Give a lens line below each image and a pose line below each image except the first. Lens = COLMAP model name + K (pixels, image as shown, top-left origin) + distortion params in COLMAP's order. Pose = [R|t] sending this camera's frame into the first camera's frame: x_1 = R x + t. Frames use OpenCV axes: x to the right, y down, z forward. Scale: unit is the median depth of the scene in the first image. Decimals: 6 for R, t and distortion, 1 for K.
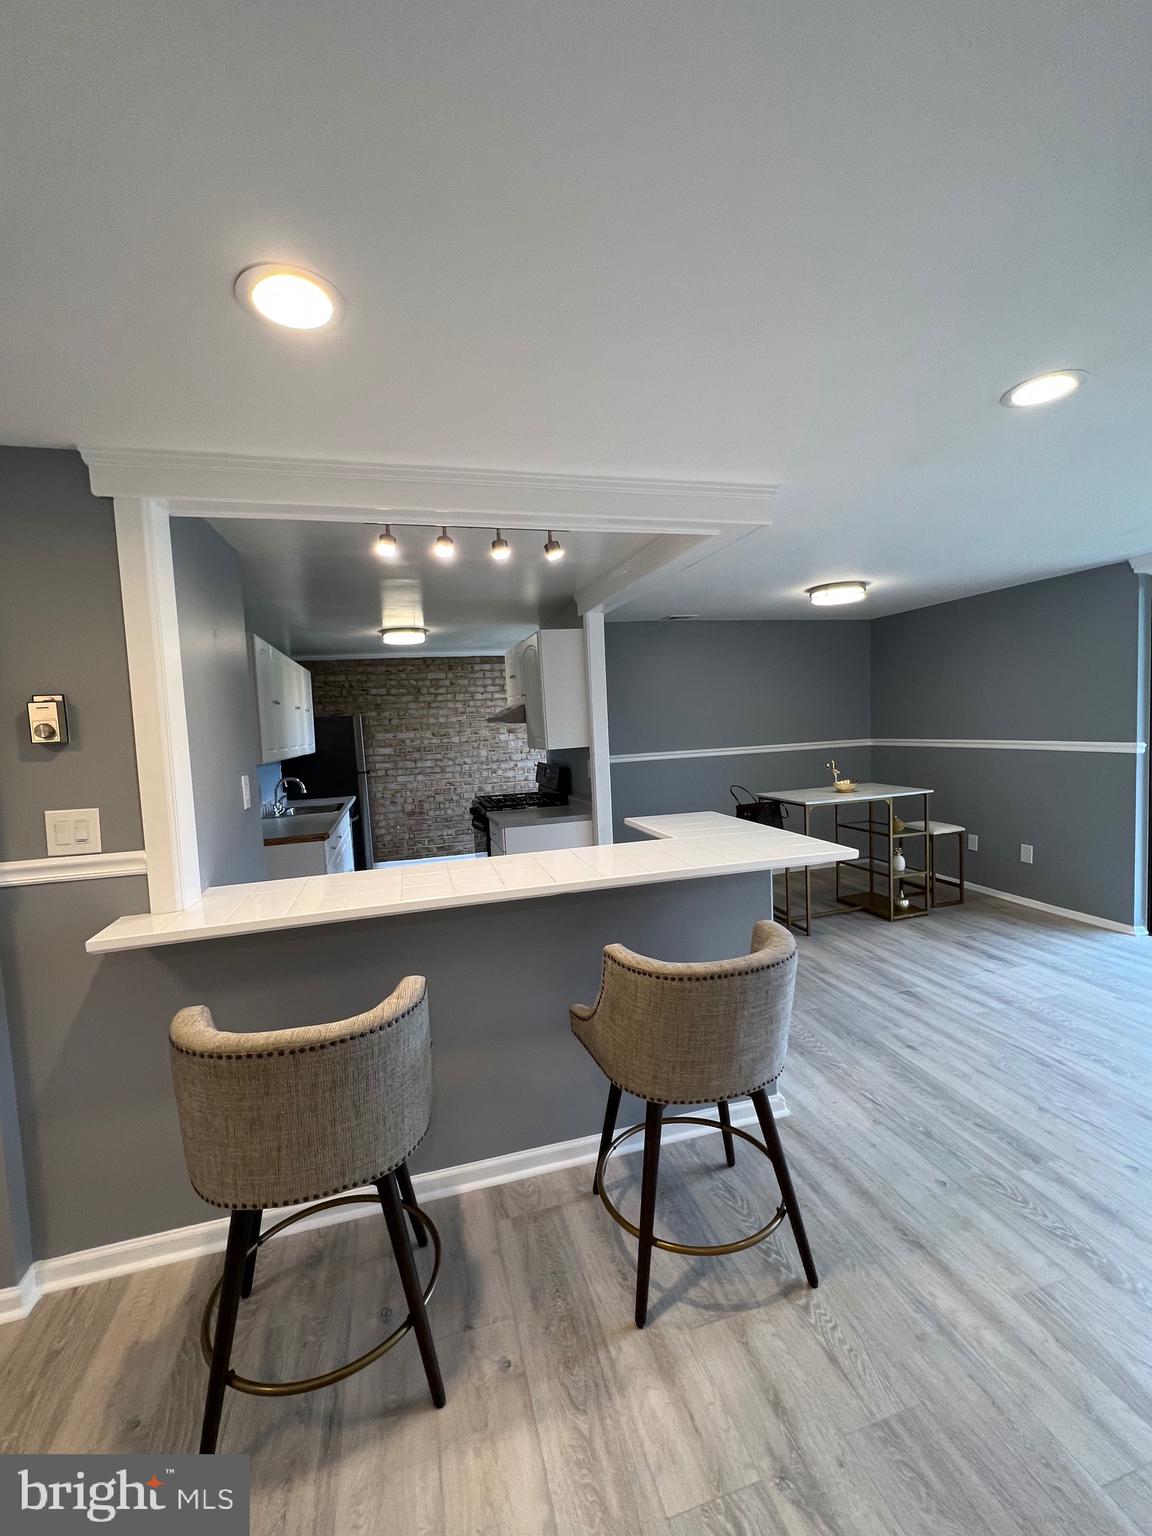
lens RADIAL K [[635.7, 0, 578.0], [0, 635.7, 770.0], [0, 0, 1]] dist [-0.001158, 0.000304]
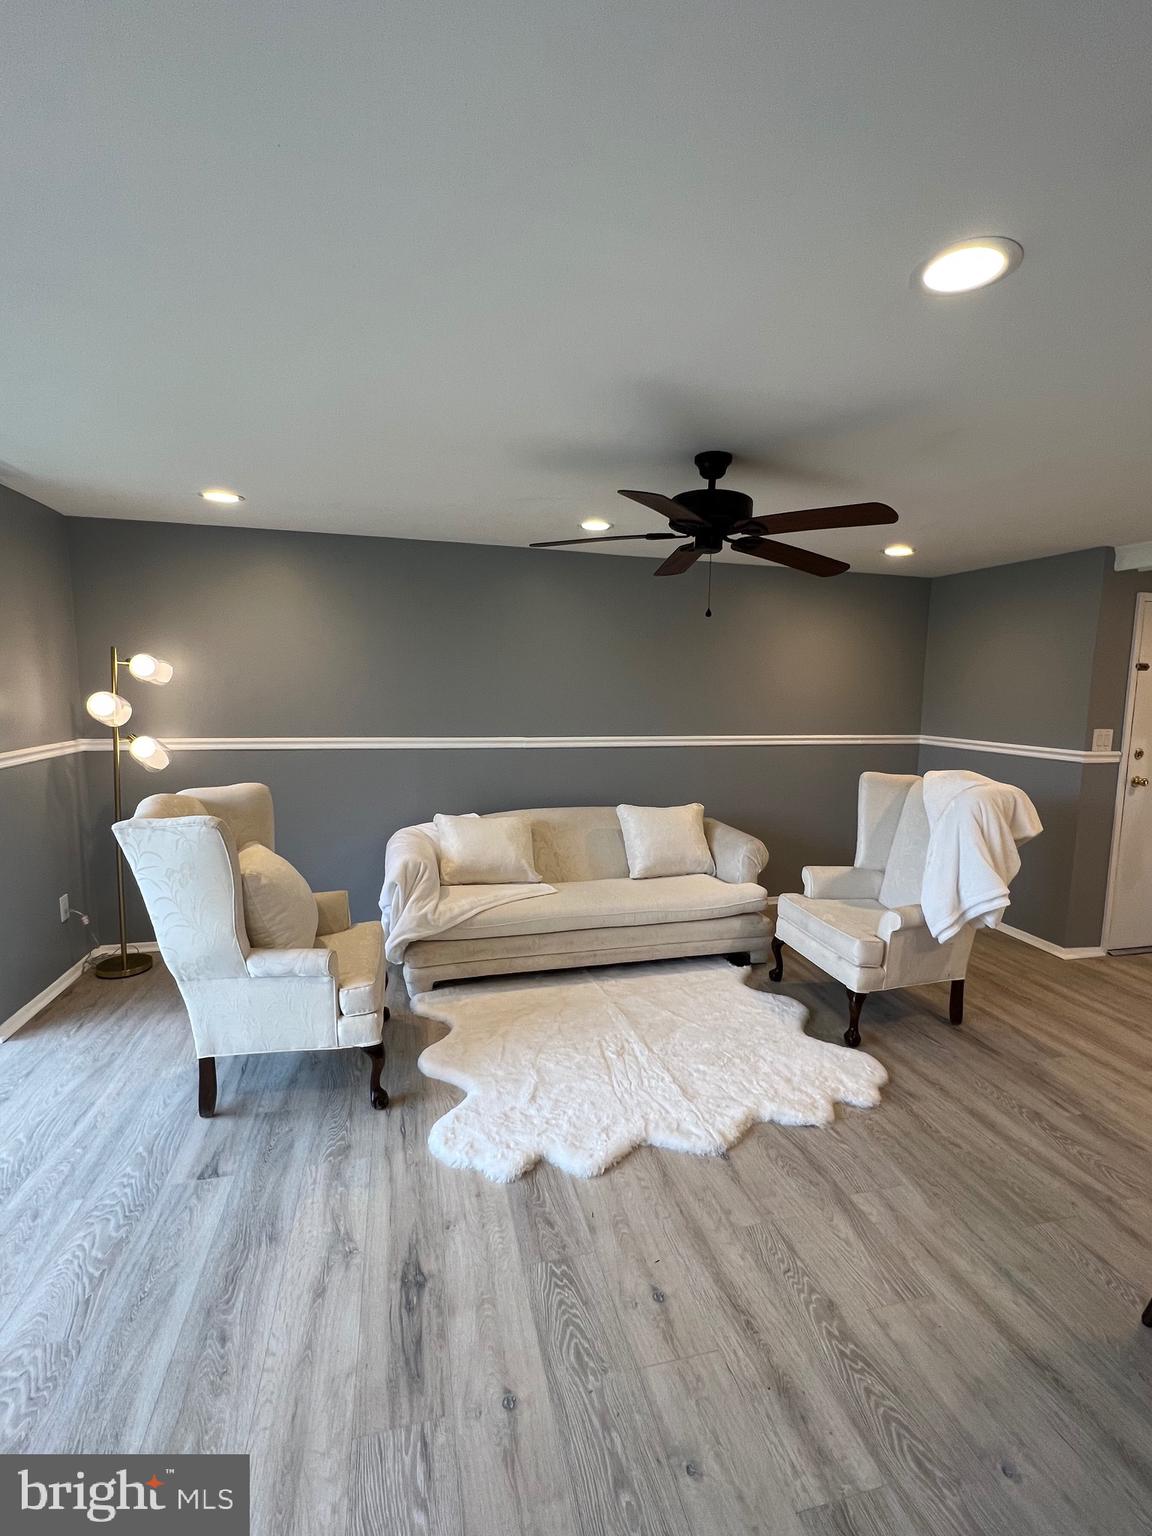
lens RADIAL K [[682.4, 0, 575.7], [0, 682.4, 766.2], [0, 0, 1]] dist [-0.001317, -0.000417]
pose [[-0.998796, 0.034844, 0.034531, 1.009430], [0.040256, 0.984443, 0.171031, -0.168577], [-0.028034, 0.172215, -0.984660, 1.645356]]
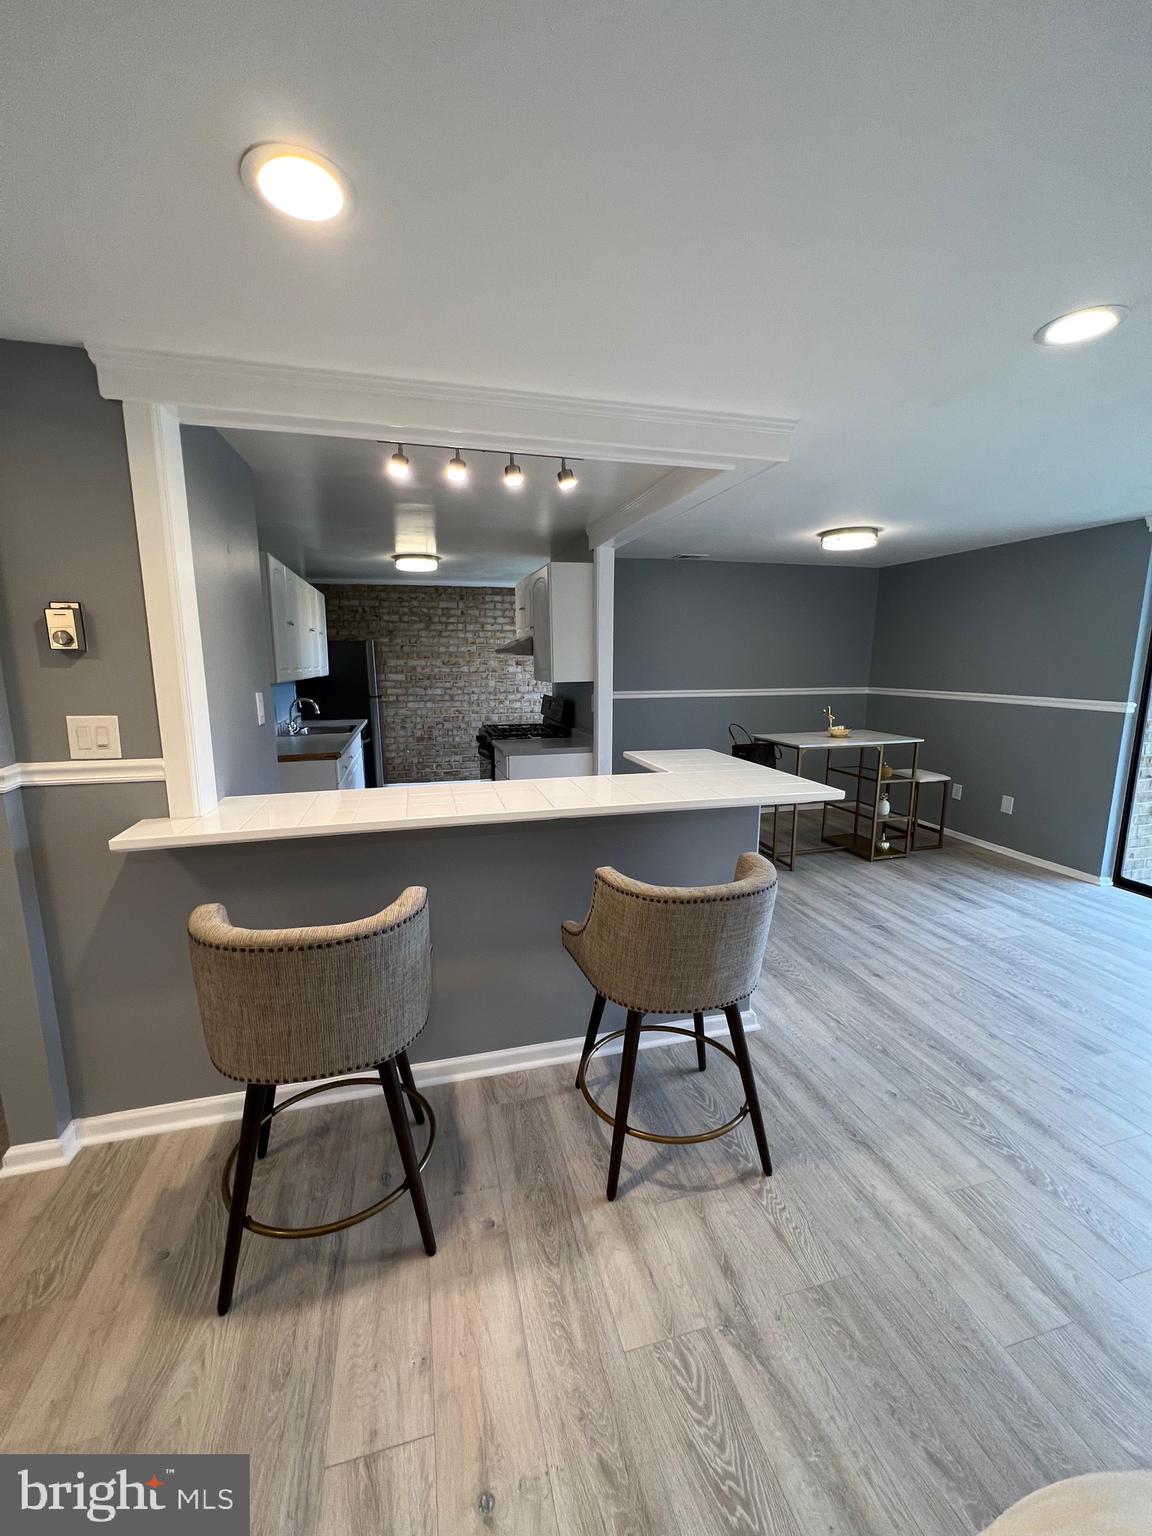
lens RADIAL K [[611.3, 0, 577.9], [0, 611.3, 769.8], [0, 0, 1]] dist [-0.001077, 0.000185]
pose [[0.998851, 0.047762, -0.003806, 0.006356], [-0.047101, 0.993373, 0.104844, 0.007247], [0.008788, -0.104545, 0.994481, 0.001944]]
